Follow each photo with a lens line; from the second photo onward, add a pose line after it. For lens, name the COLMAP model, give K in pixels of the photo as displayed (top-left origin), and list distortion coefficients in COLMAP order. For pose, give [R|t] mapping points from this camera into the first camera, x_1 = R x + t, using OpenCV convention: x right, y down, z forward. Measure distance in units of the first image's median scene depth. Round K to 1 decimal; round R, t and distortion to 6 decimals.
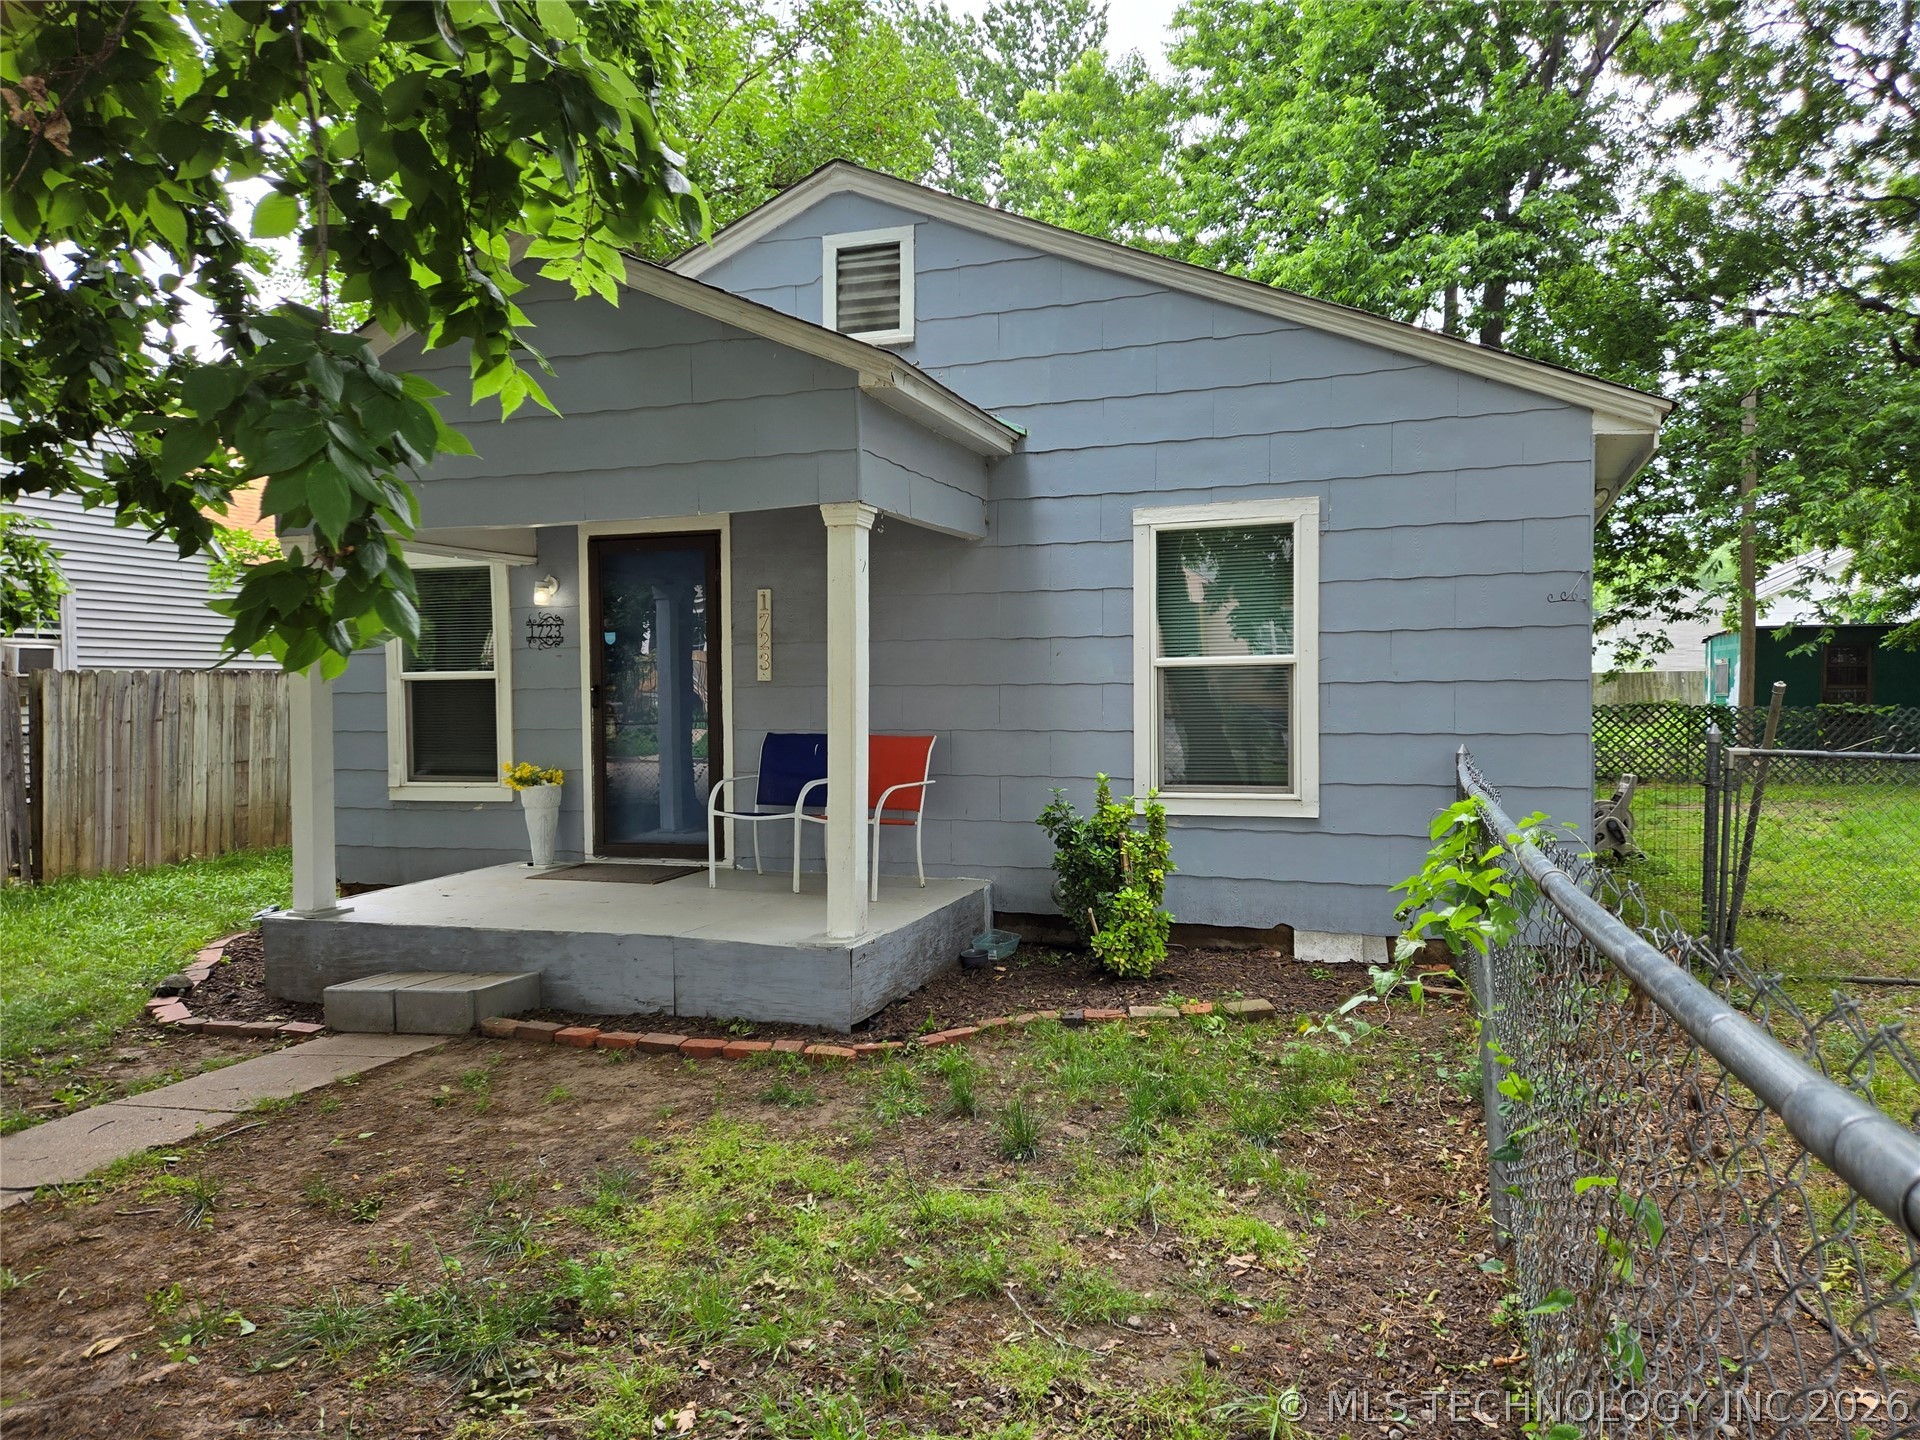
lens RADIAL K [[1281.0, 0, 1026.8], [0, 1281.0, 718.0], [0, 0, 1]] dist [0.069959, -0.077726]
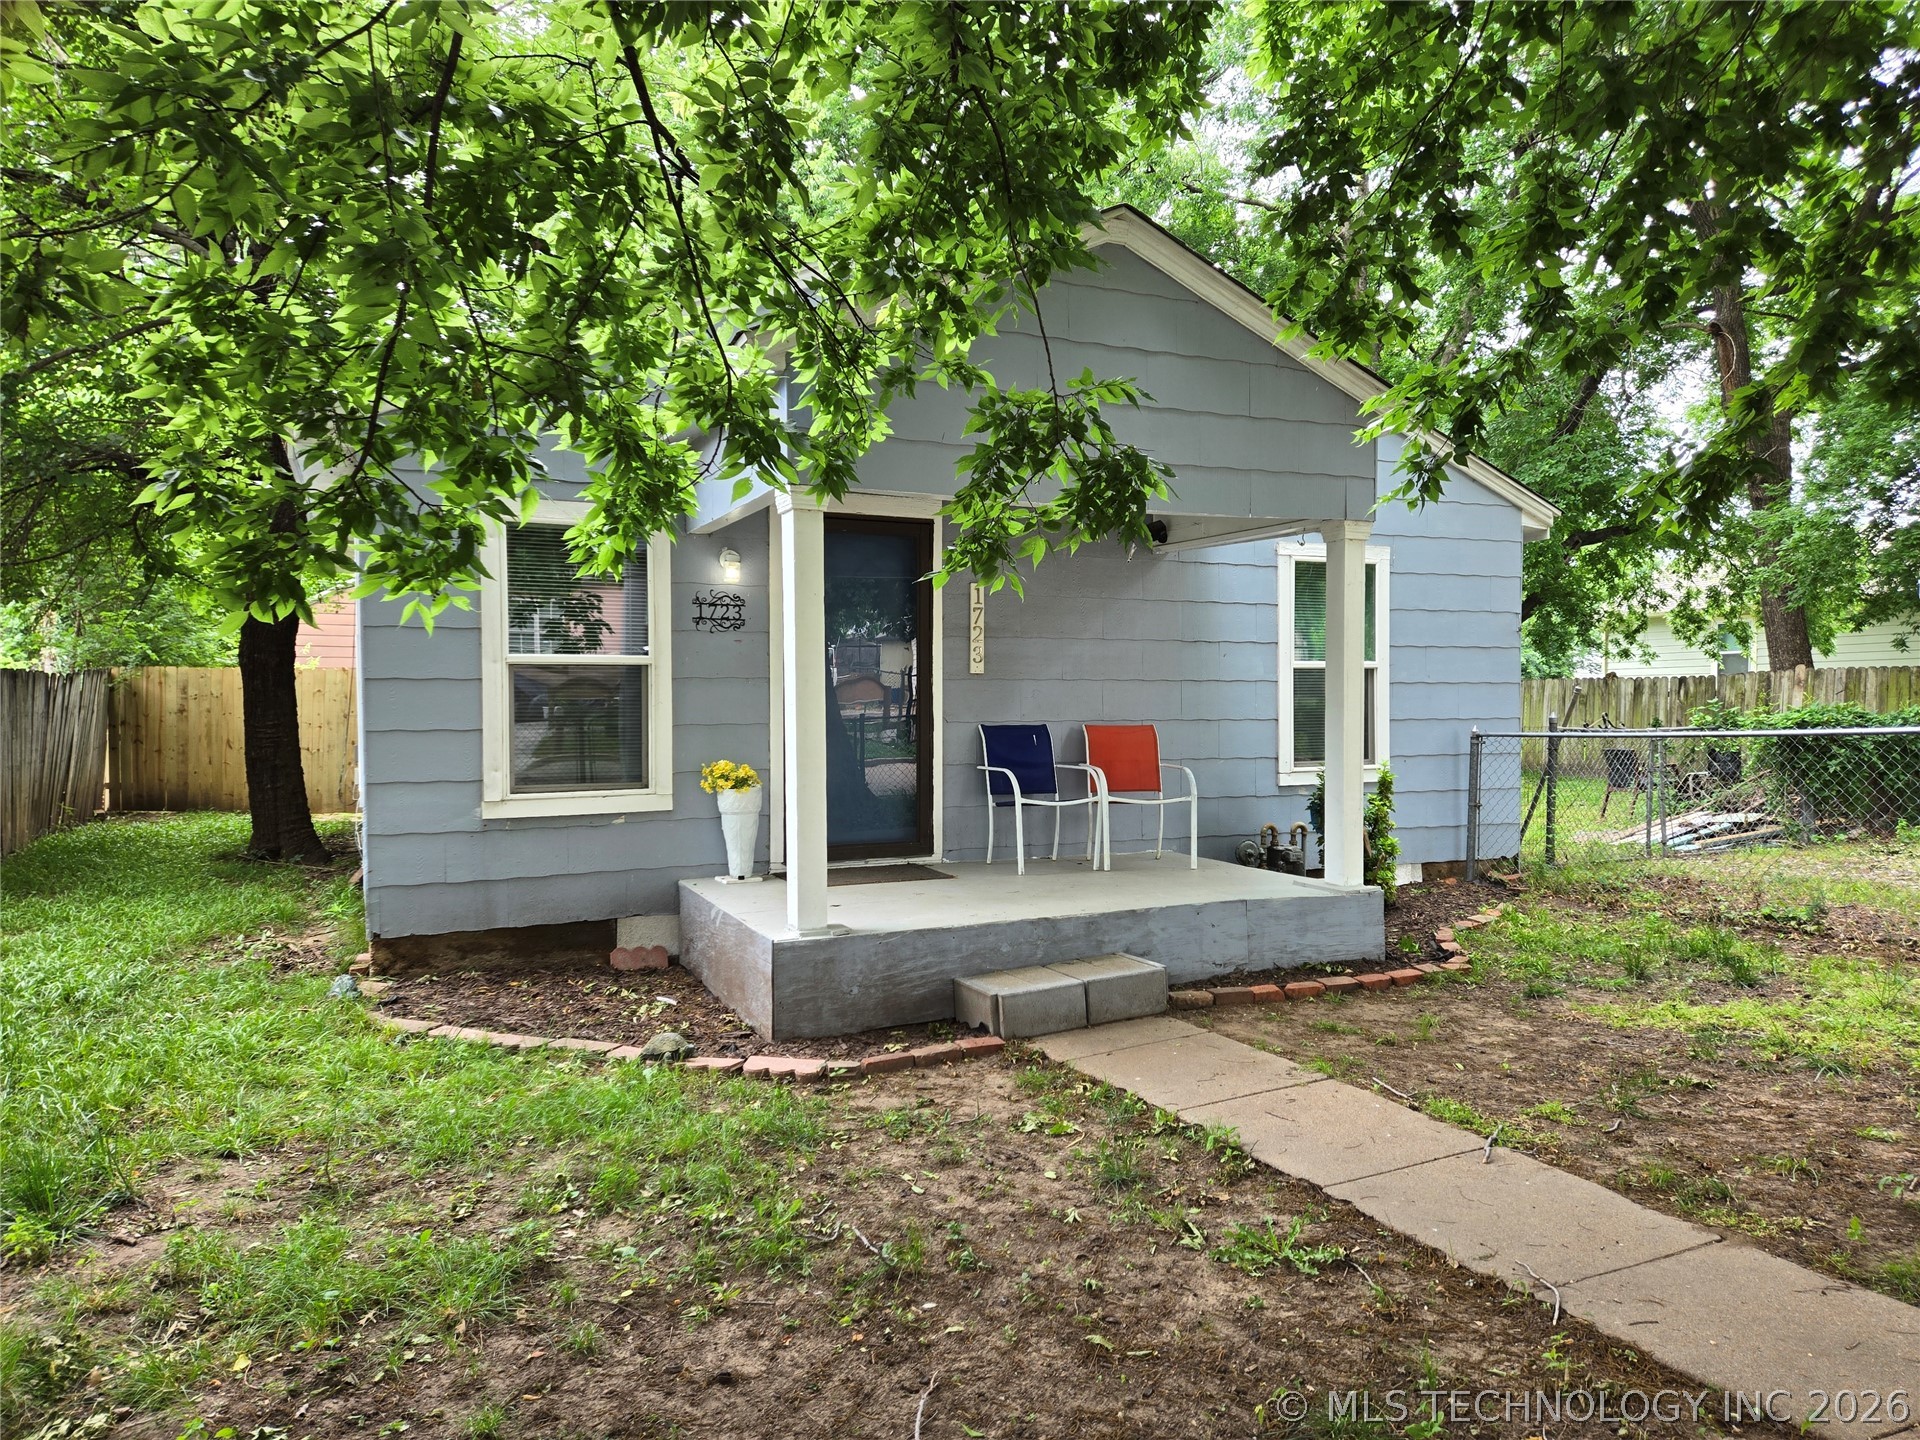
lens RADIAL K [[1278.6, 0, 955.9], [0, 1278.6, 714.2], [0, 0, 1]] dist [0.080223, -0.075320]
pose [[0.731239, -0.000745, 0.682121, -1.093716], [0.008450, 0.999933, -0.007967, 0.014041], [-0.682069, 0.011590, 0.731196, 0.322041]]
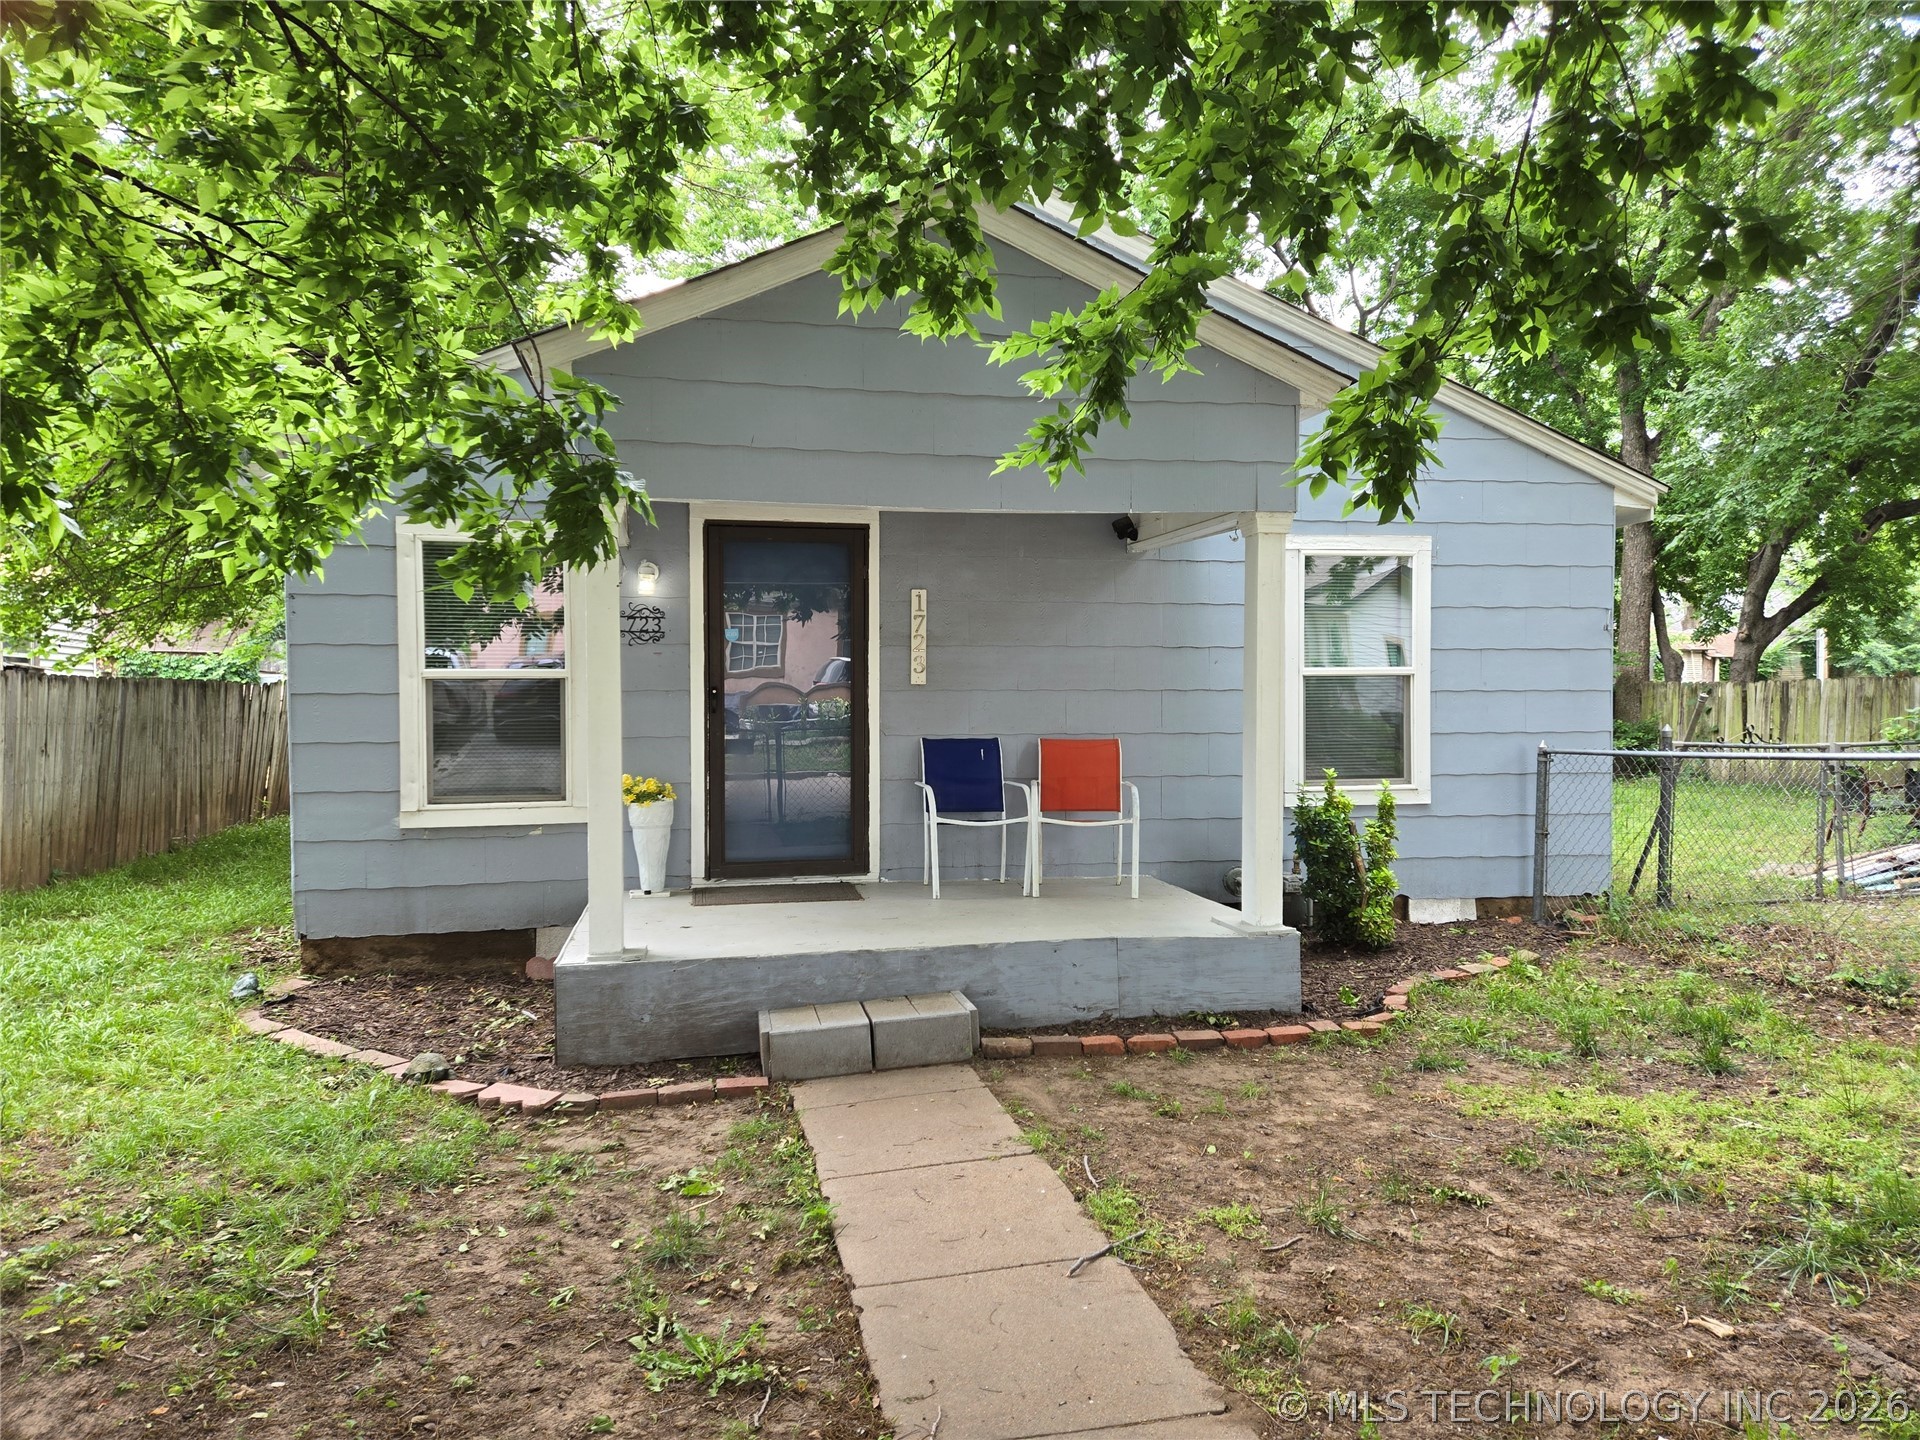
lens RADIAL K [[1278.6, 0, 955.9], [0, 1278.6, 714.2], [0, 0, 1]] dist [0.080223, -0.075320]
pose [[0.872377, 0.000020, 0.488833, -0.784262], [0.004524, 0.999957, -0.008115, 0.002376], [-0.488812, 0.009291, 0.872339, 0.170472]]
